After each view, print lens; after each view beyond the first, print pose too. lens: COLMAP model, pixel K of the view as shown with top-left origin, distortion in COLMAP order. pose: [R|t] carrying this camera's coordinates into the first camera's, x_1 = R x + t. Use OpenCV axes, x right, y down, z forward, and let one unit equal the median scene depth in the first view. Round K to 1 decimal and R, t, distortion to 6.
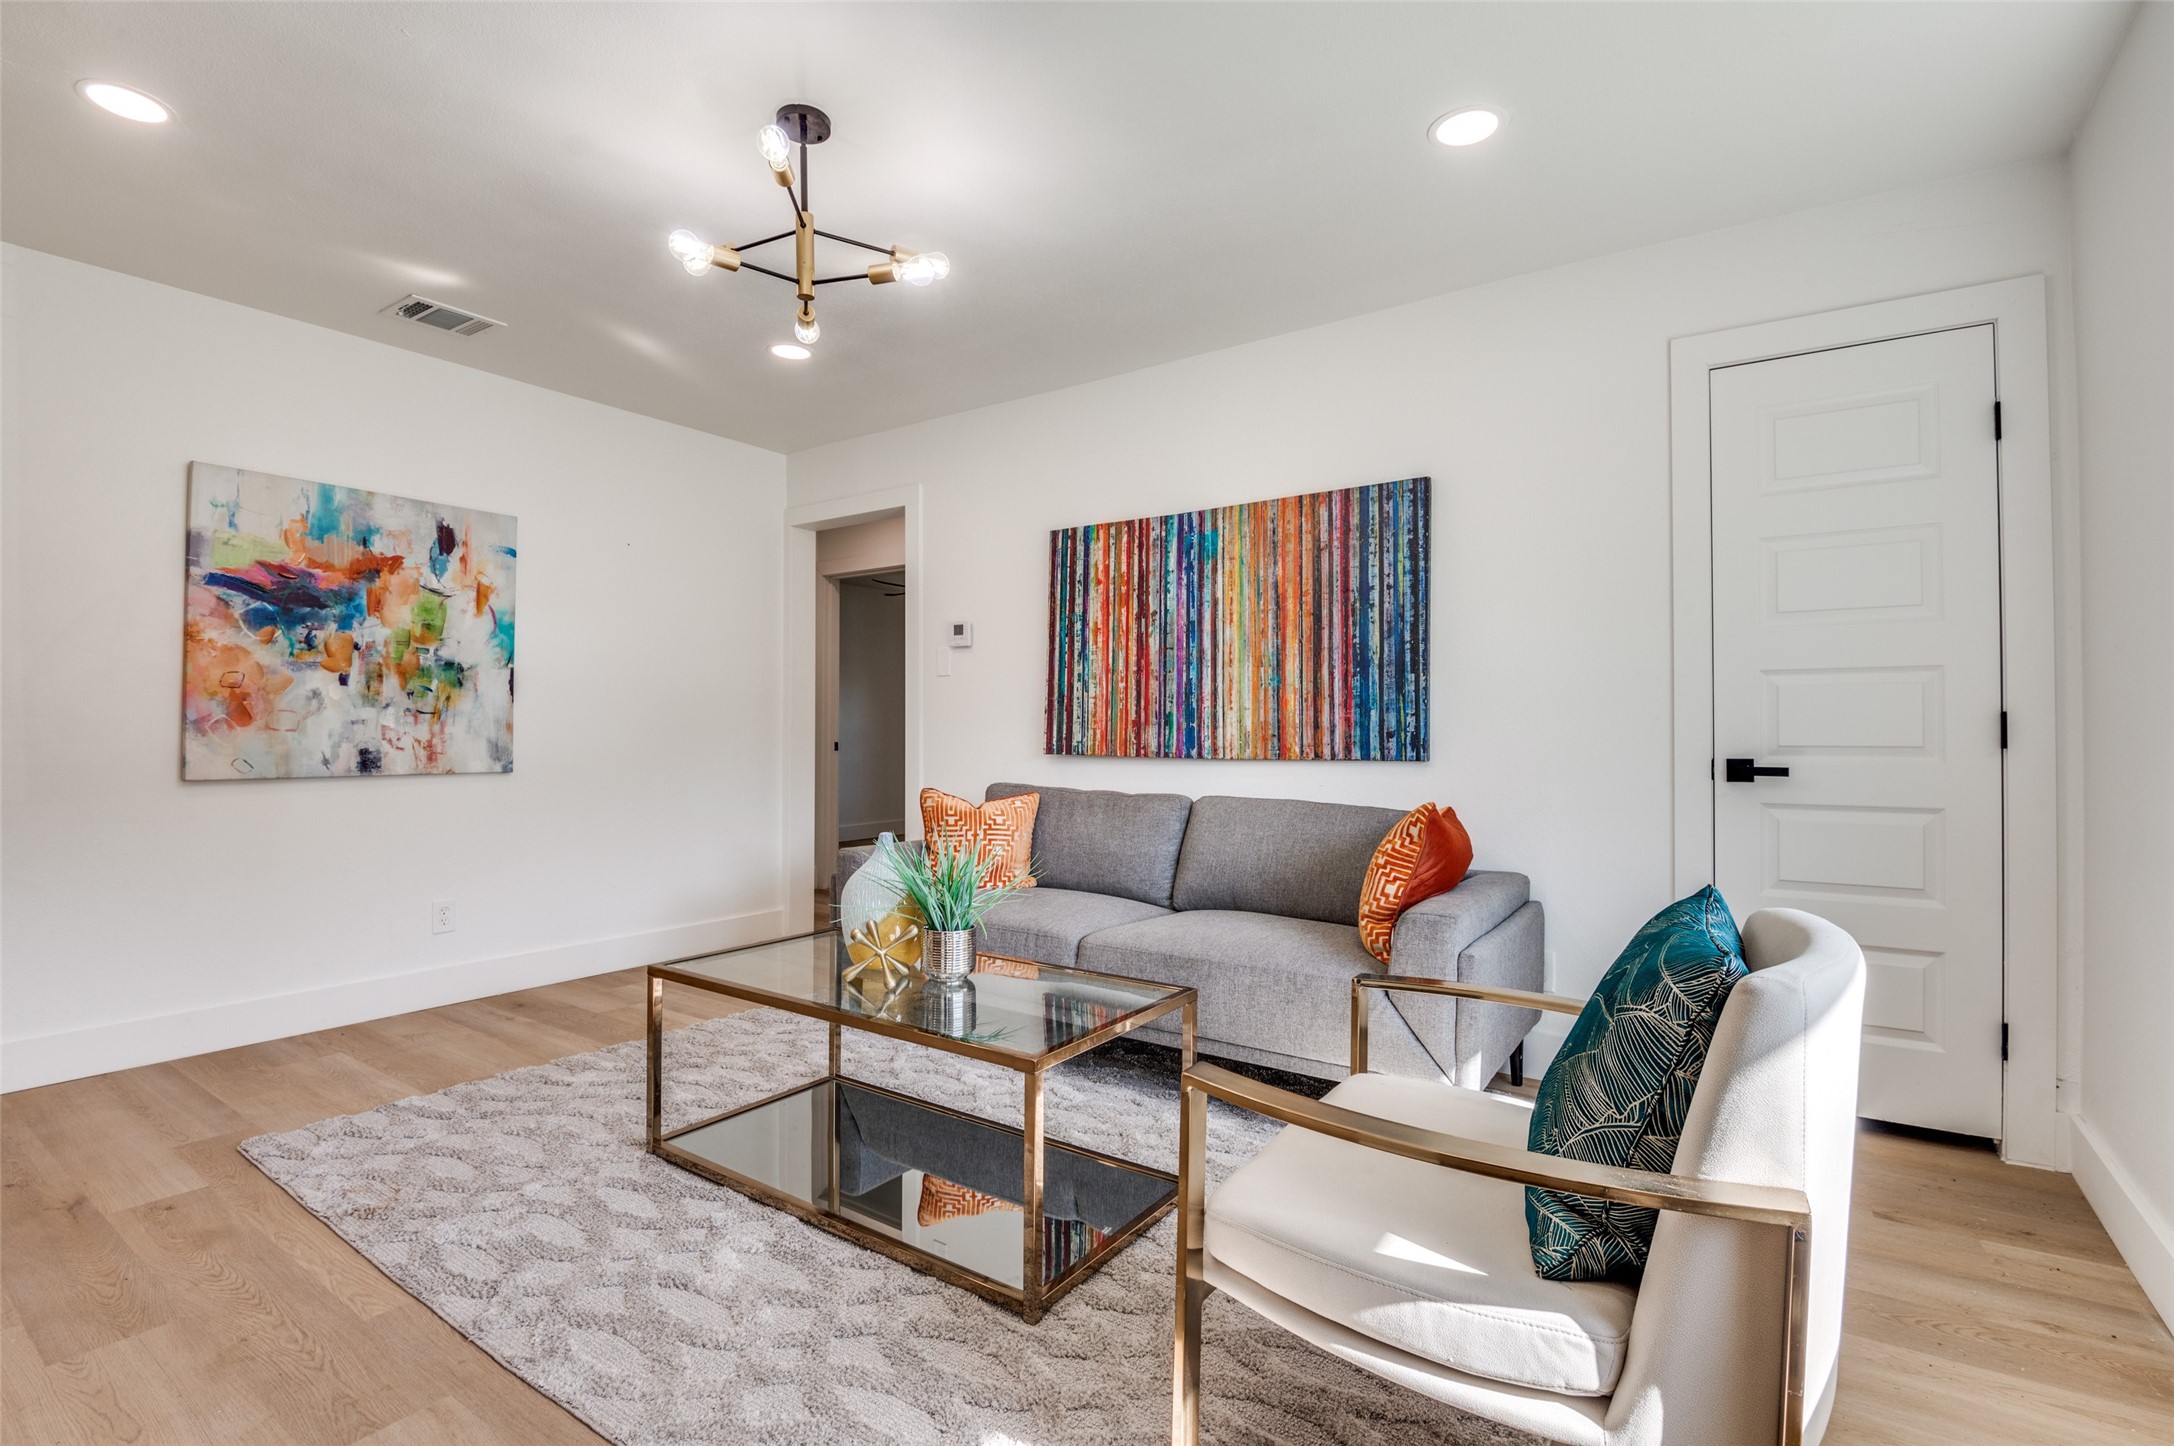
lens RADIAL K [[1000.1, 0, 1081.2], [0, 1000.1, 722.7], [0, 0, 1]] dist [-0.010173, -0.007563]
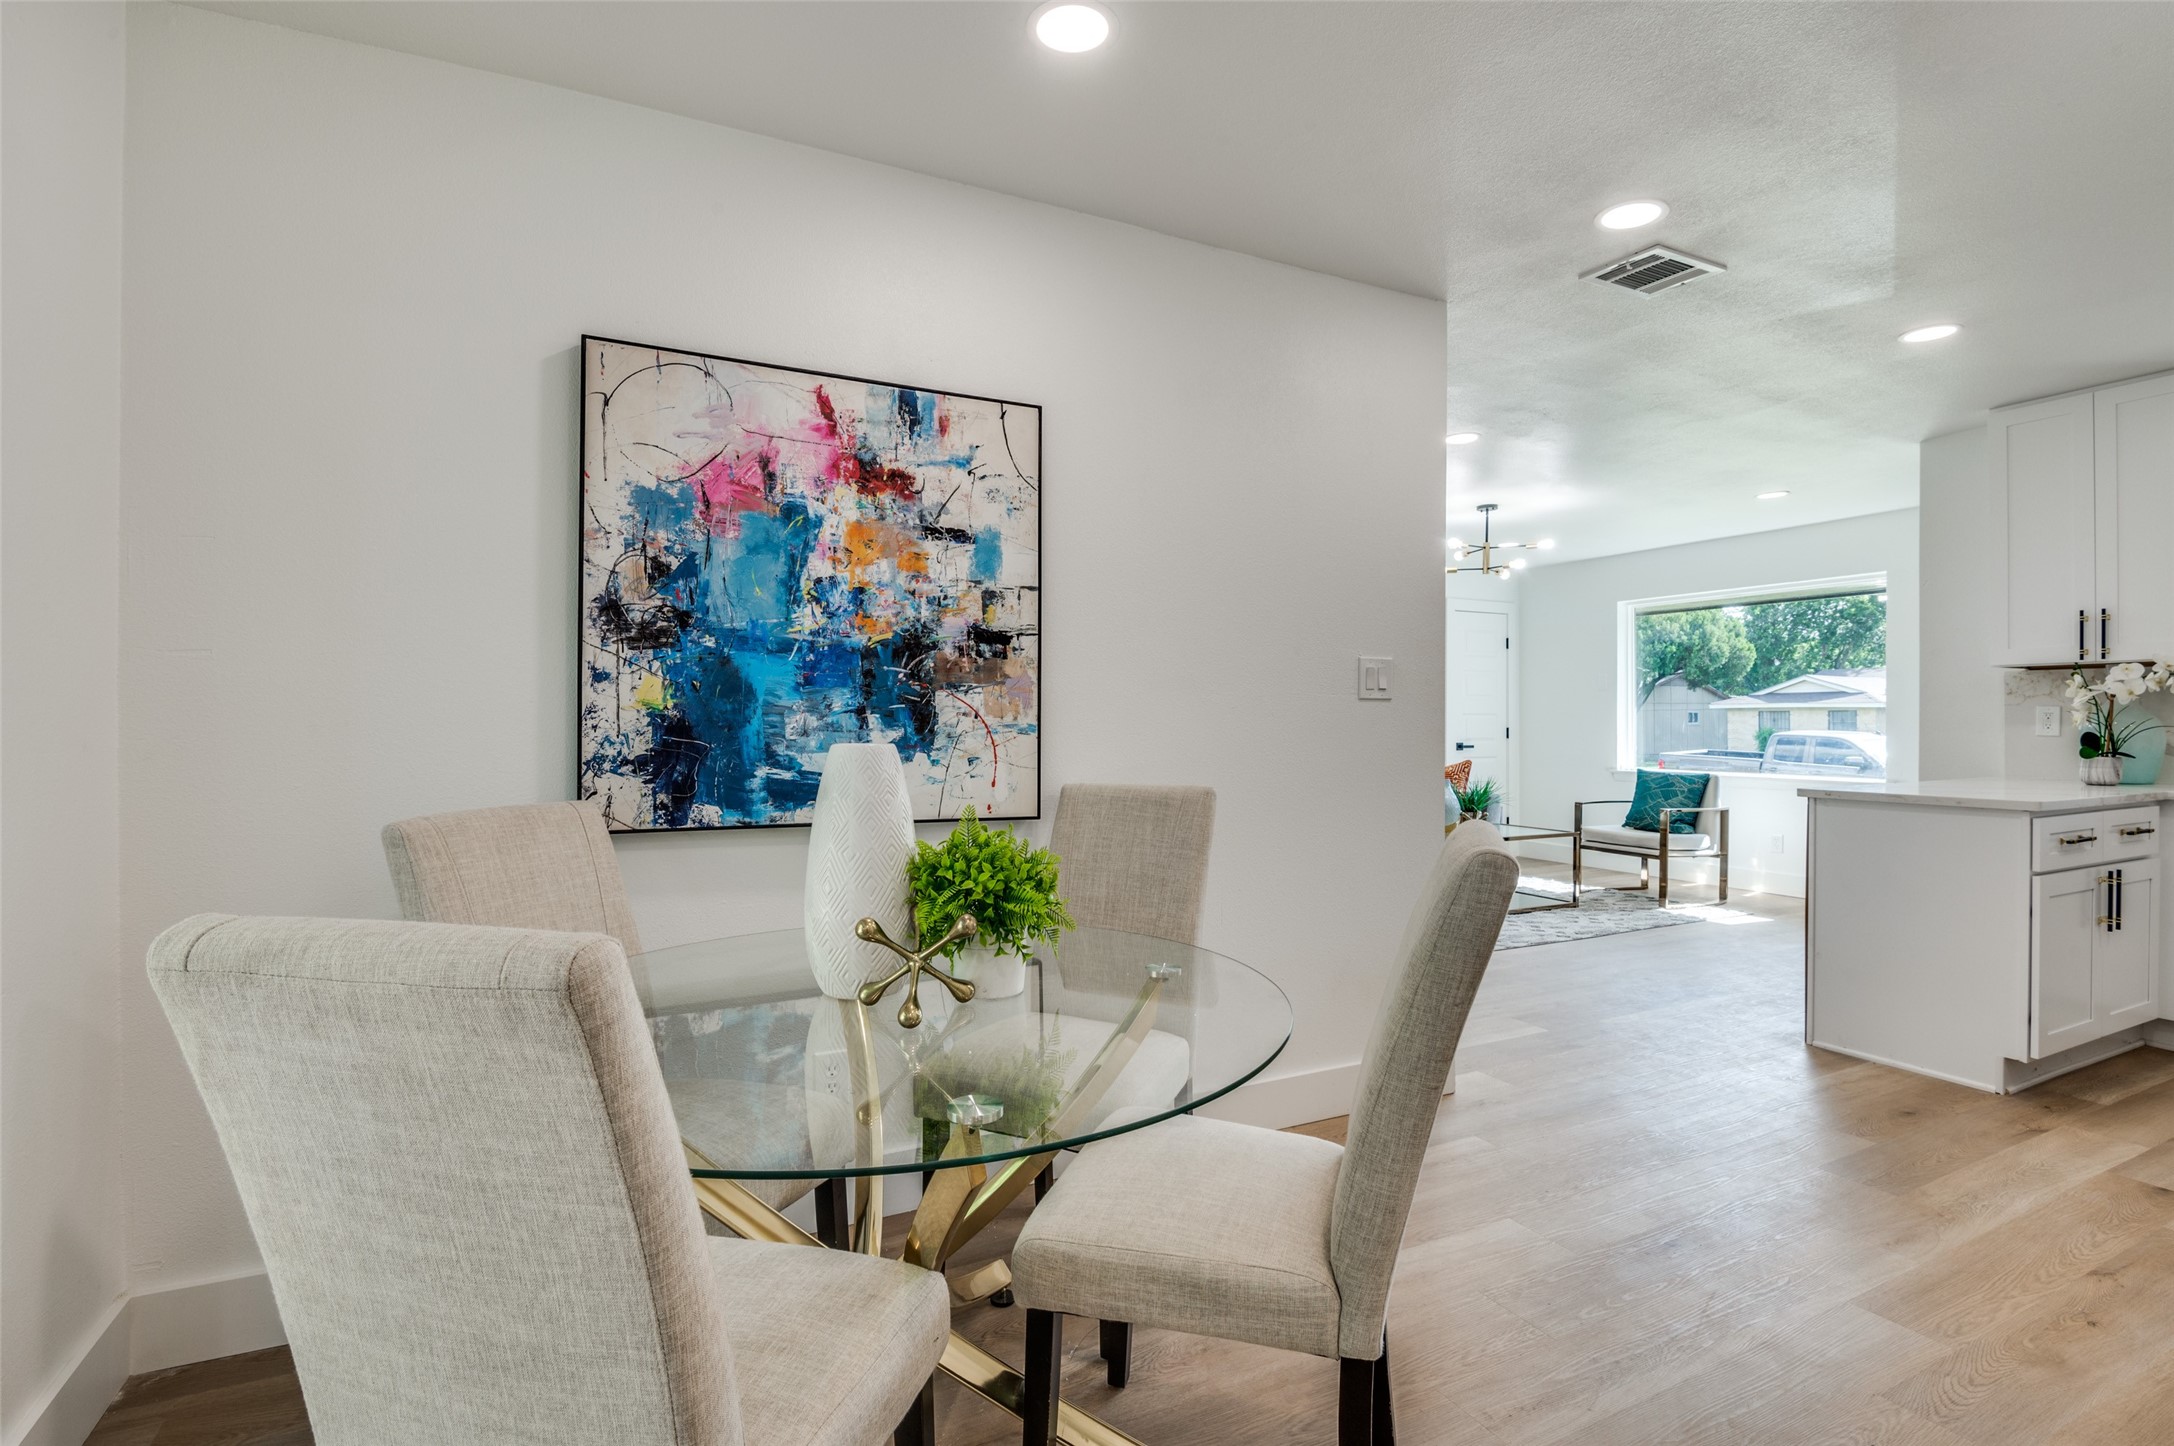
lens RADIAL K [[1000.1, 0, 1082.6], [0, 1000.1, 718.6], [0, 0, 1]] dist [-0.010173, -0.007563]
pose [[0.486299, 0.001263, 0.873792, -1.994614], [-0.007832, 0.999965, 0.002914, -0.028675], [-0.873758, -0.008261, 0.486292, 0.415124]]
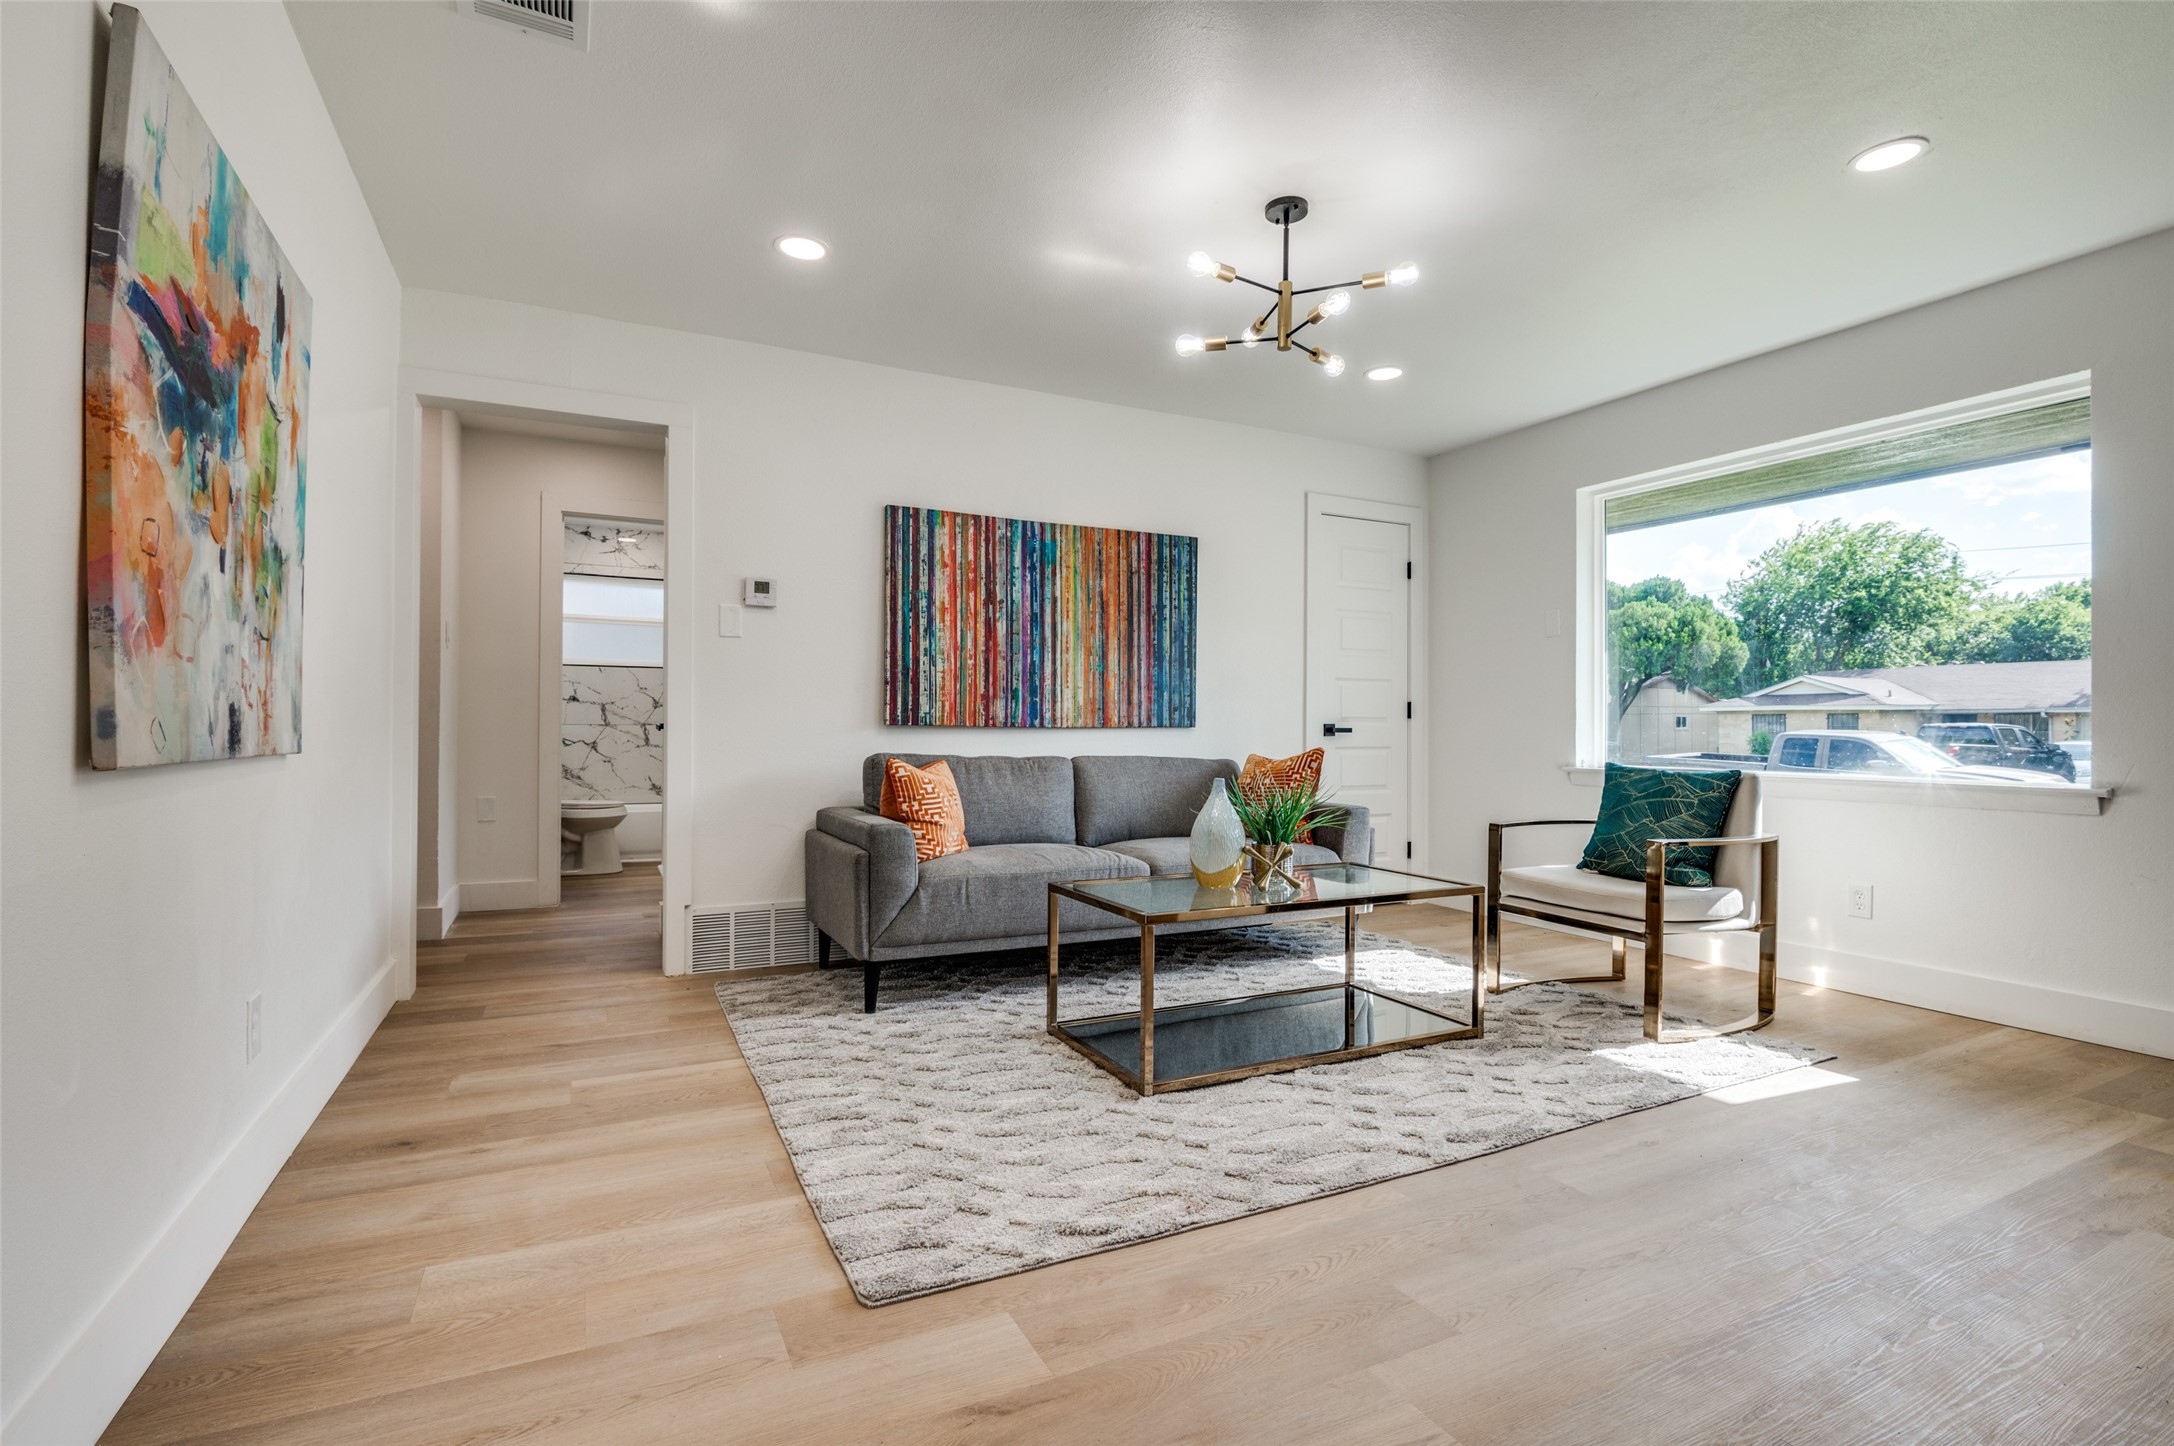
lens RADIAL K [[1000.1, 0, 1089.8], [0, 1000.1, 722.6], [0, 0, 1]] dist [-0.010173, -0.007563]
pose [[0.472103, 0.005741, 0.881525, -0.965155], [-0.012439, 0.999923, 0.000150, 0.030512], [-0.881455, -0.011036, 0.472138, 0.397034]]
